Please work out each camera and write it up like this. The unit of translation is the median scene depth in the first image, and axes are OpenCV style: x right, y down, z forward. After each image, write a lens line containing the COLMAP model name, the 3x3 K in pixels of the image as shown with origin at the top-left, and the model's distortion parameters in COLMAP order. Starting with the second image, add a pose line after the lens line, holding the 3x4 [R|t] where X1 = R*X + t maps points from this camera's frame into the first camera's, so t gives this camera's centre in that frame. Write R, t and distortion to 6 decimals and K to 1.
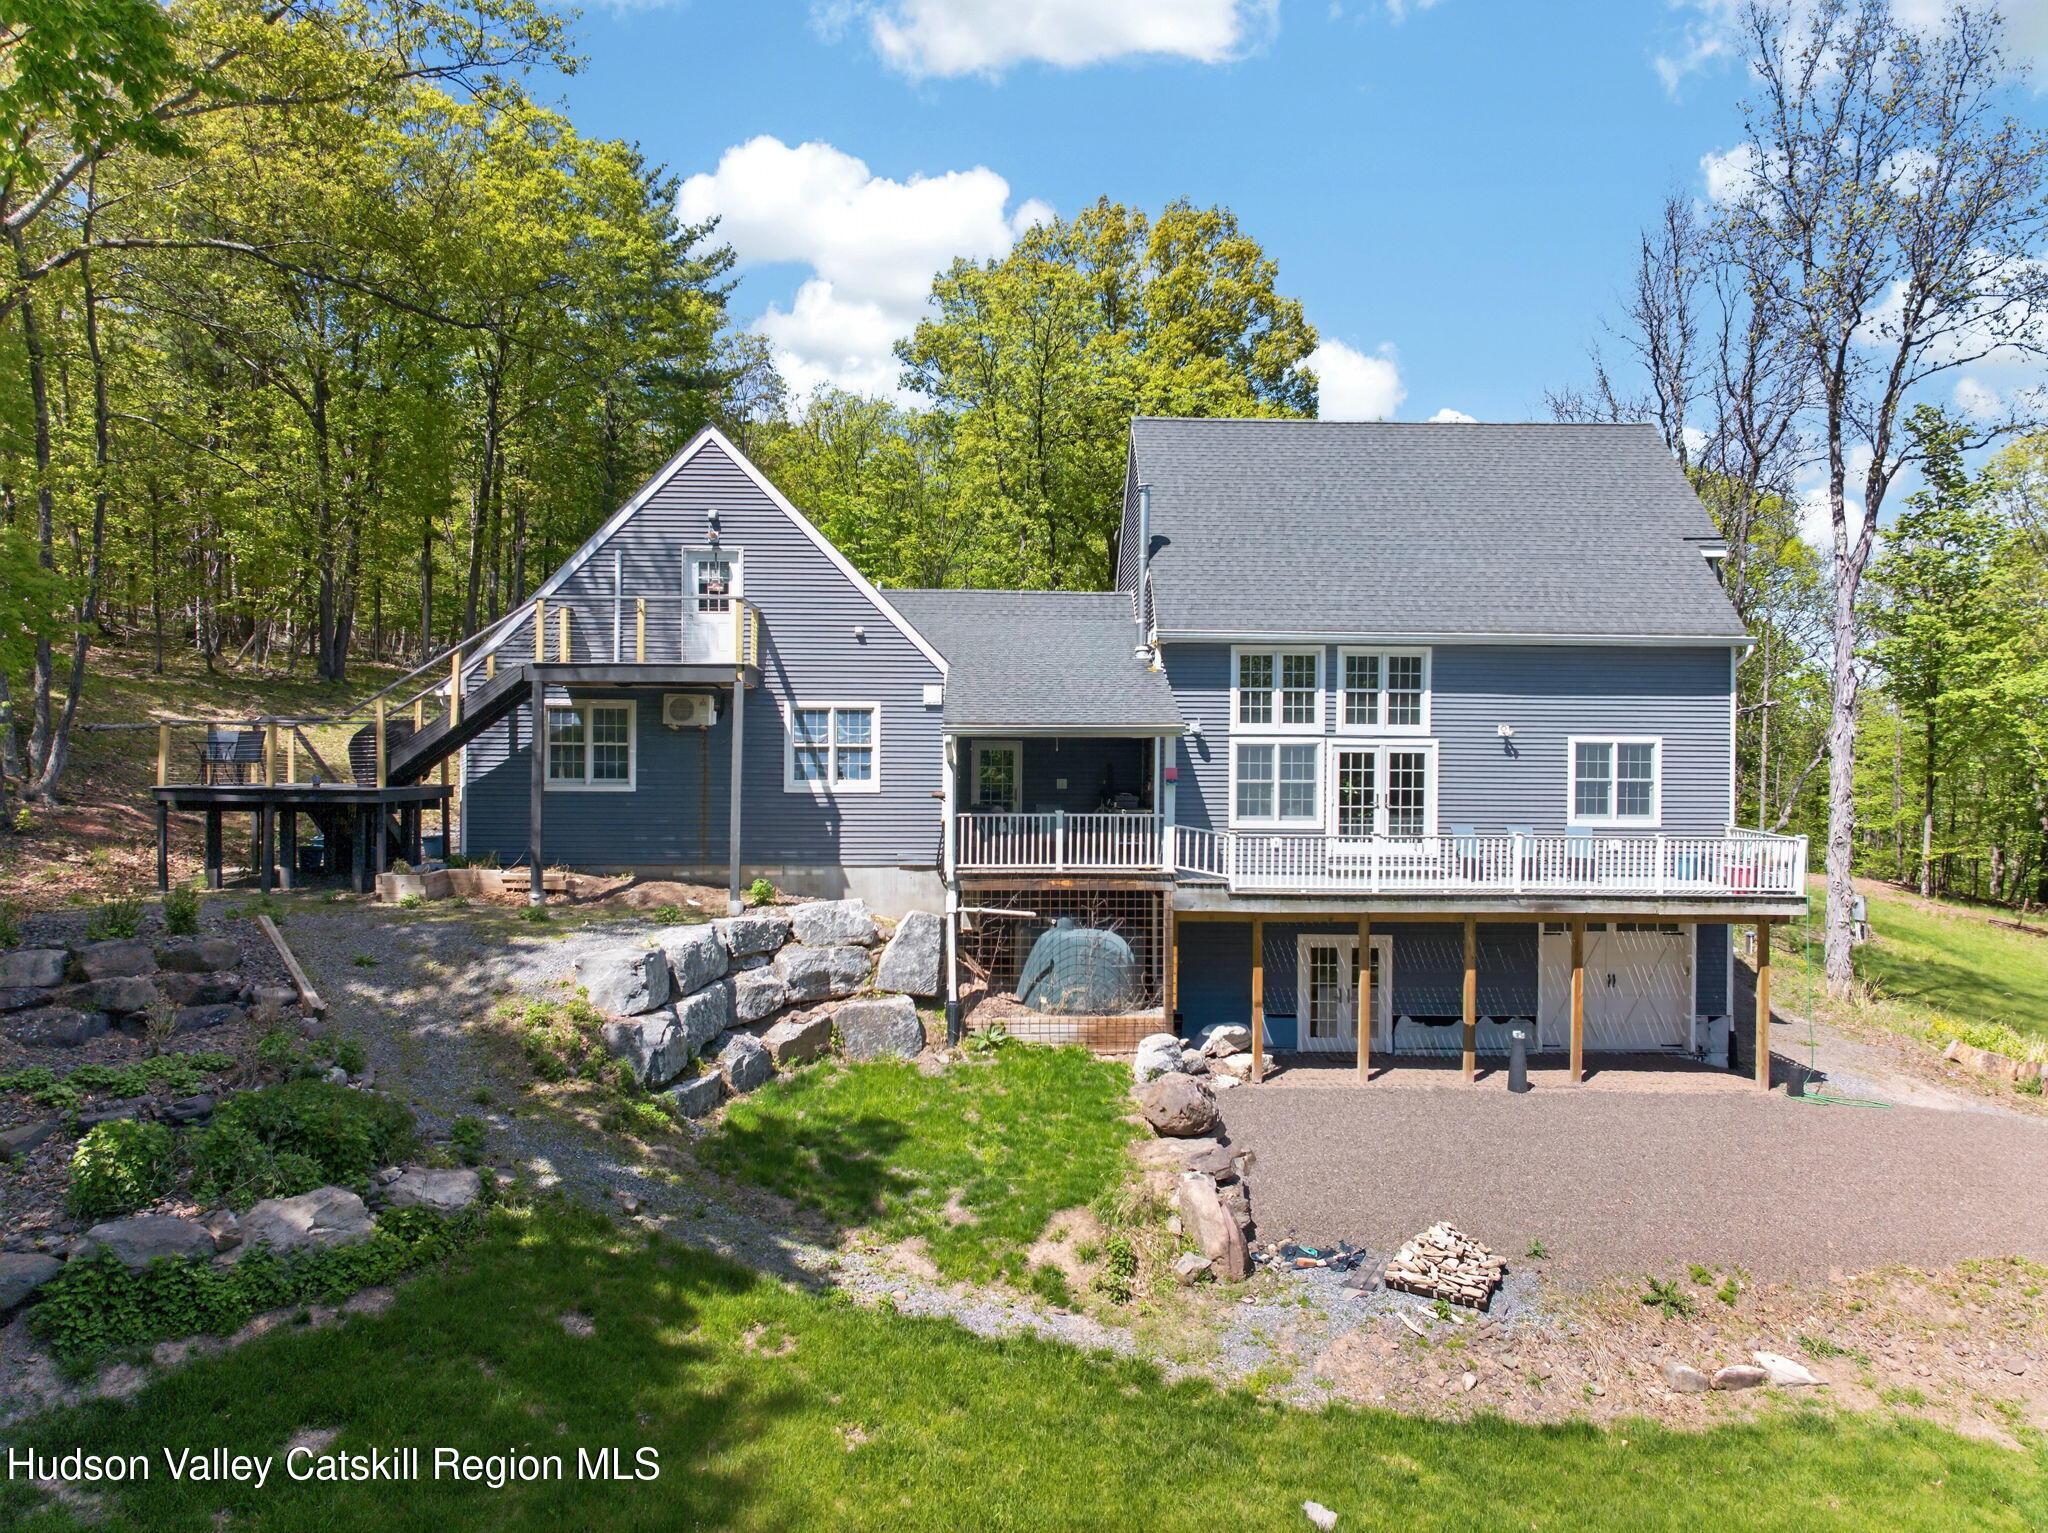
lens RADIAL K [[1326.5, 0, 1020.9], [0, 1326.5, 764.5], [0, 0, 1]] dist [-0.000080, -0.003460]
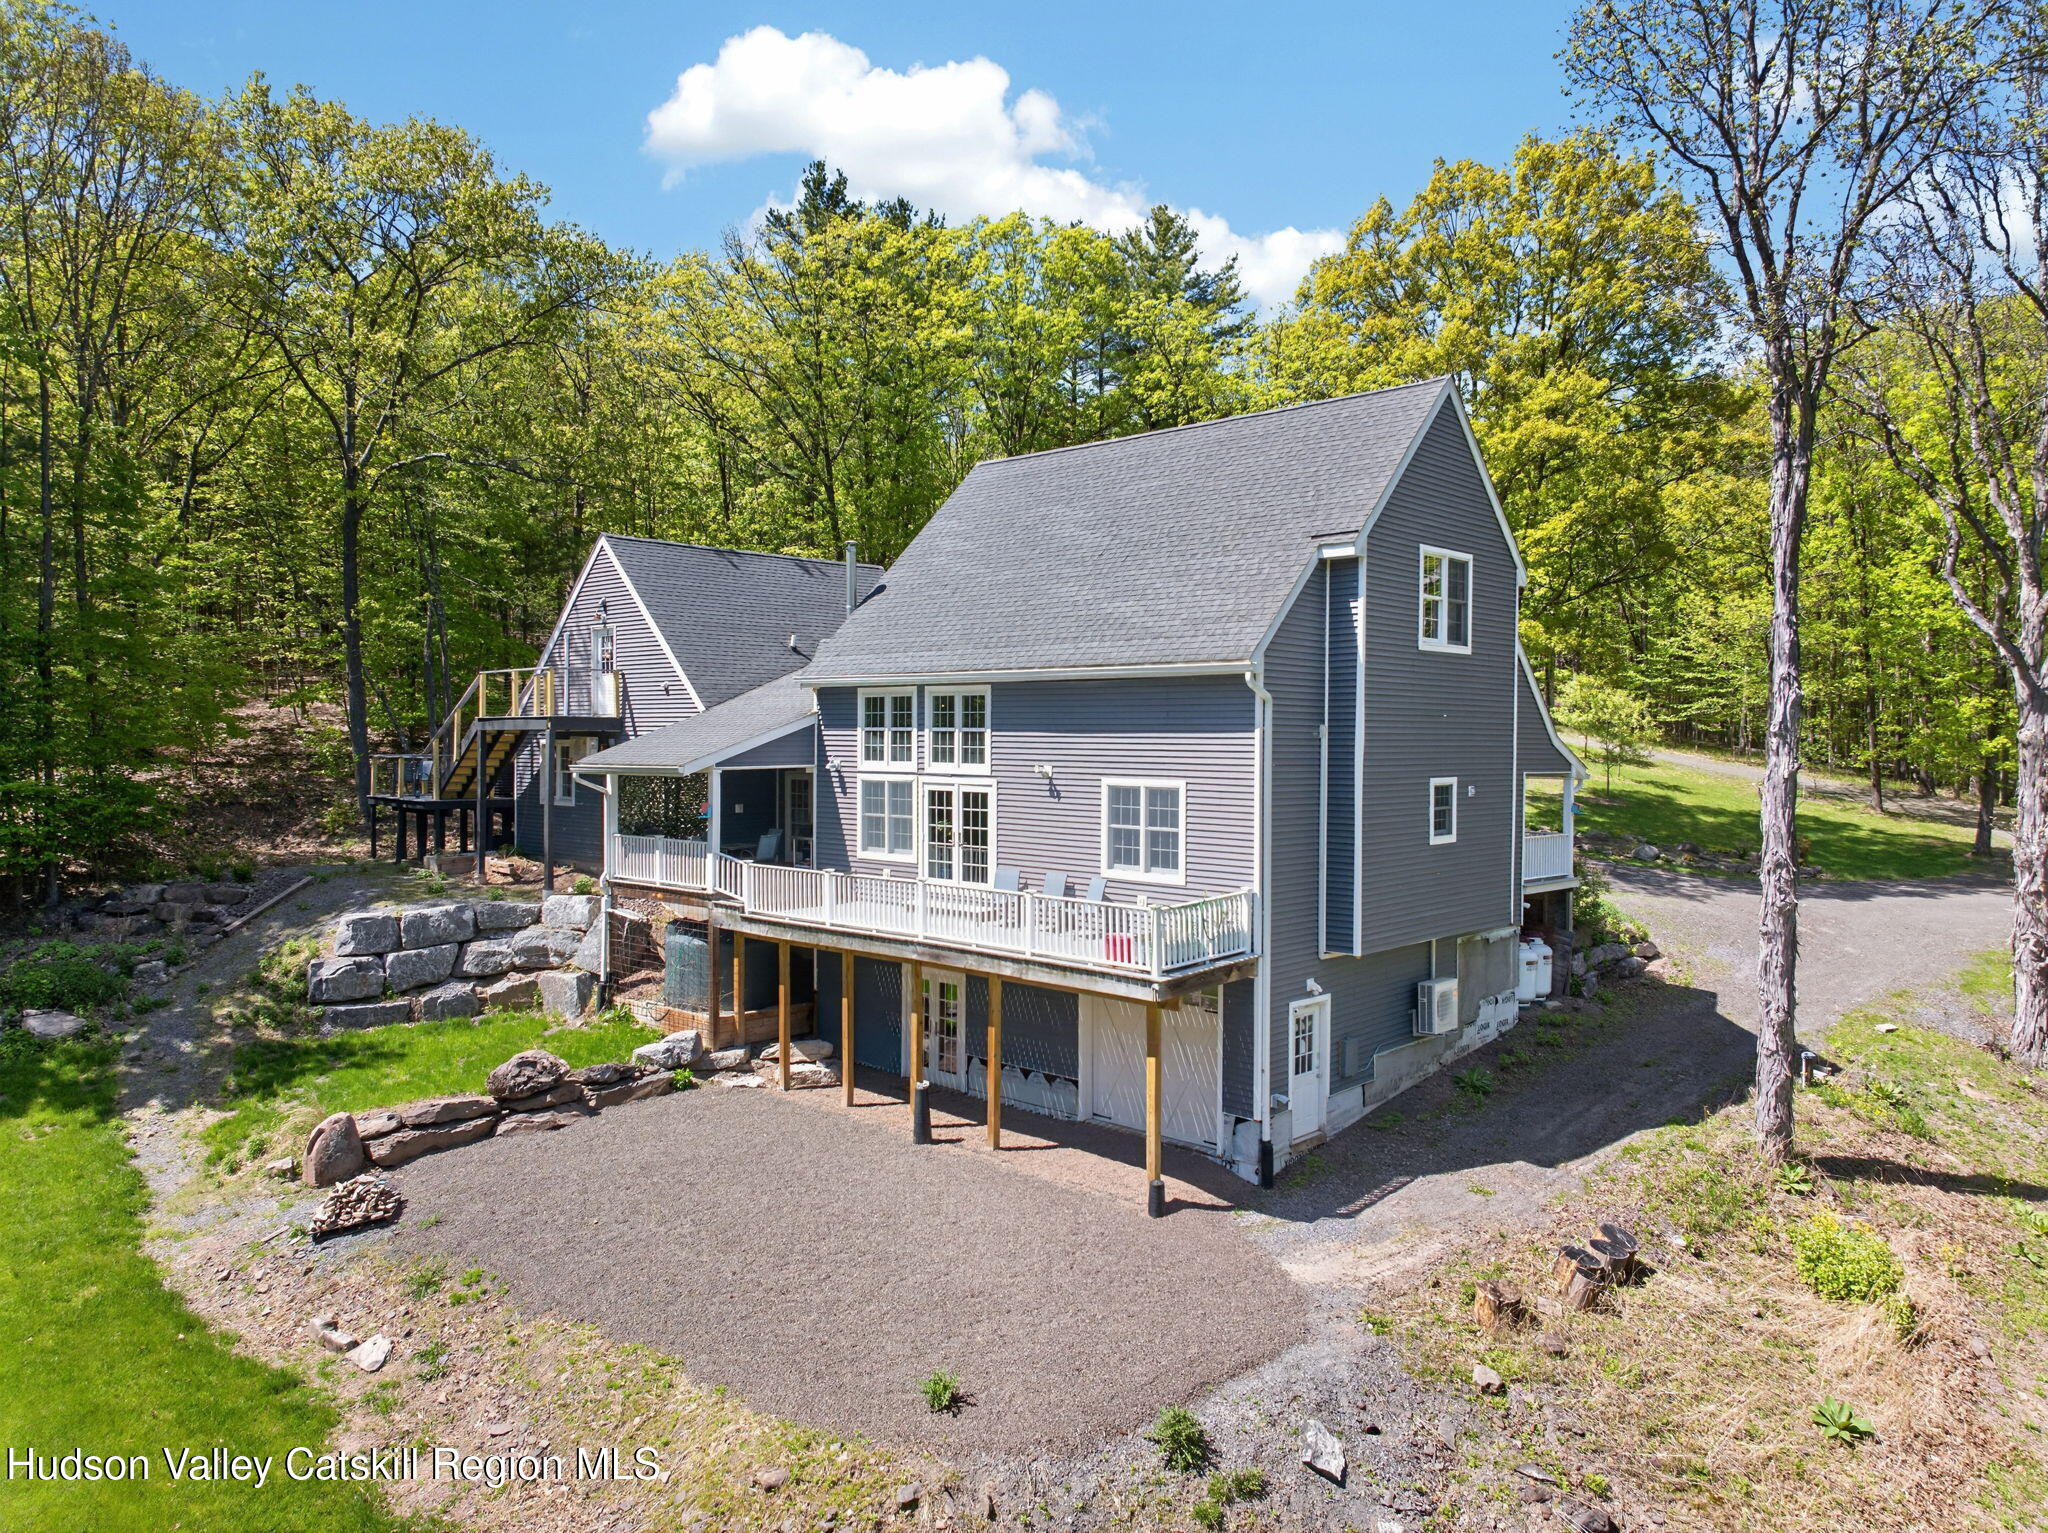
lens RADIAL K [[1326.5, 0, 1019.9], [0, 1326.5, 758.9], [0, 0, 1]] dist [-0.000080, -0.003460]
pose [[0.746418, 0.007350, -0.665437, 0.973620], [-0.008872, 0.999960, 0.001093, -0.034857], [0.665418, 0.005088, 0.746454, 0.284358]]
